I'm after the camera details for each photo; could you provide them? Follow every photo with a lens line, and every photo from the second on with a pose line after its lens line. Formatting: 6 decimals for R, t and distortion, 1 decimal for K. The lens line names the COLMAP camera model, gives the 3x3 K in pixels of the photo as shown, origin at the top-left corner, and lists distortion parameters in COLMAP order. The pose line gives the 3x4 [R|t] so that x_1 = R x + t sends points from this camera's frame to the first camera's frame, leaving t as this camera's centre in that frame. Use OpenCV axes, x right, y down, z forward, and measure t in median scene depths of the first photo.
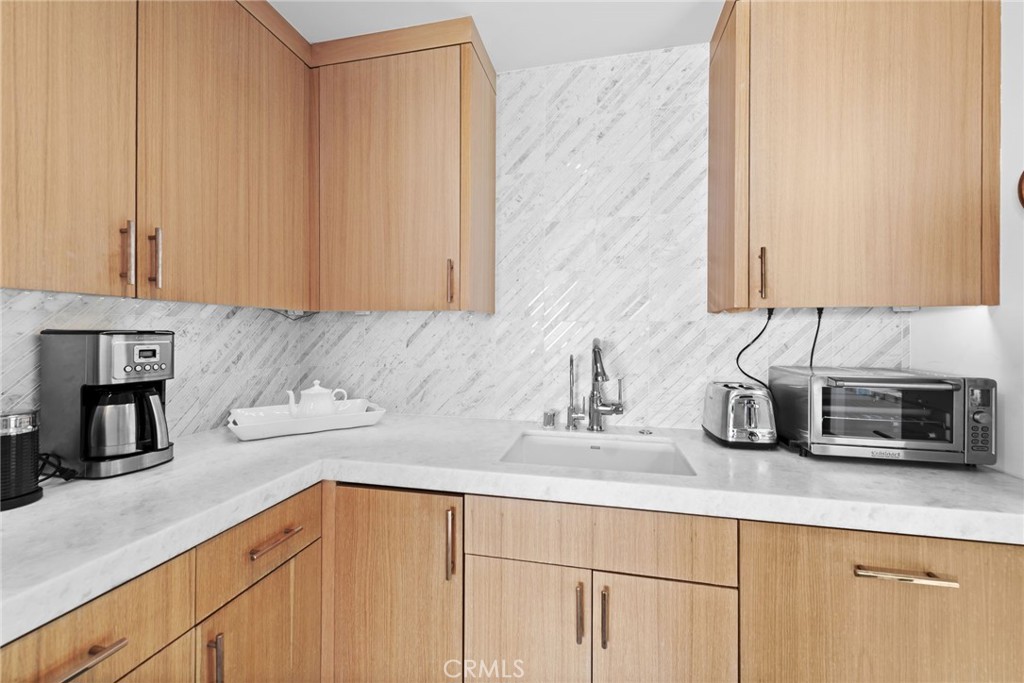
lens RADIAL K [[409.8, 0, 515.3], [0, 409.8, 334.5], [0, 0, 1]] dist [0.015718, -0.000971]
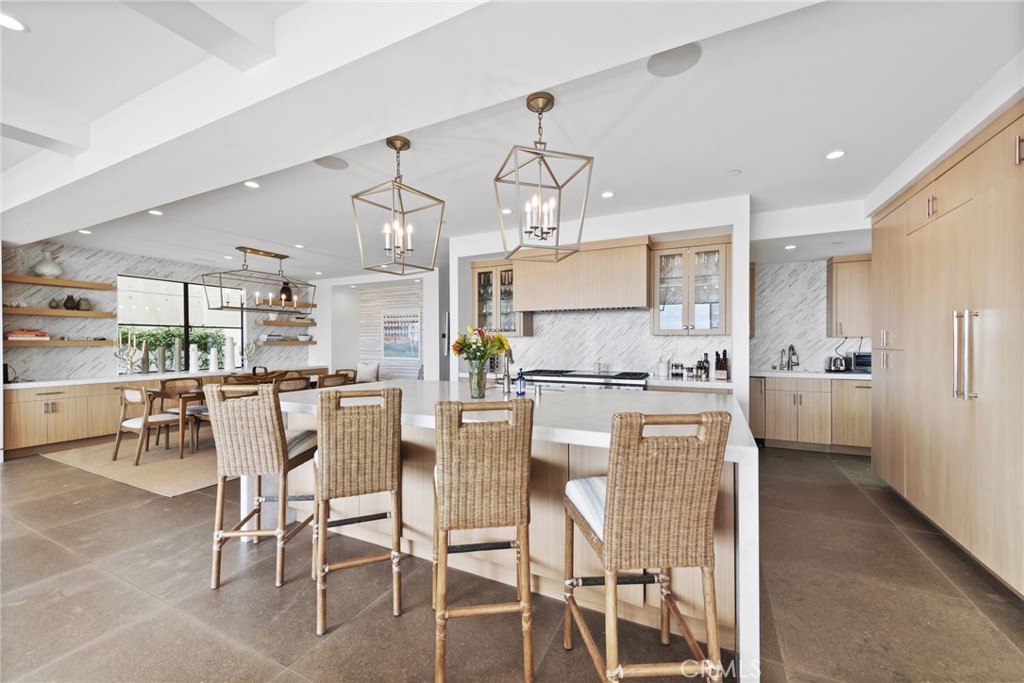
lens RADIAL K [[409.8, 0, 518.5], [0, 409.8, 346.6], [0, 0, 1]] dist [0.015718, -0.000971]
pose [[0.973035, -0.002087, -0.230649, -1.258109], [0.001792, 0.999997, -0.001488, 0.029611], [0.230651, 0.001035, 0.973036, -2.998050]]
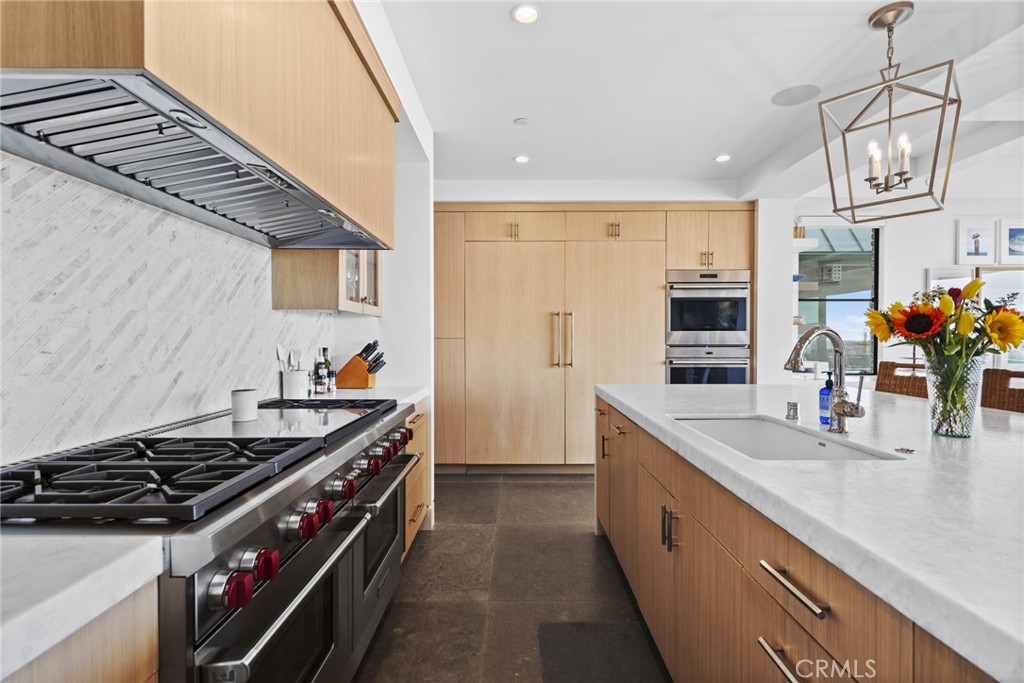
lens RADIAL K [[462.0, 0, 512.4], [0, 462.0, 340.6], [0, 0, 1]] dist [0.001828, 0.000229]
pose [[-0.212496, -0.008283, 0.977127, -2.589138], [0.007038, 0.999925, 0.010007, 0.031008], [-0.977137, 0.009004, -0.212422, -0.239062]]
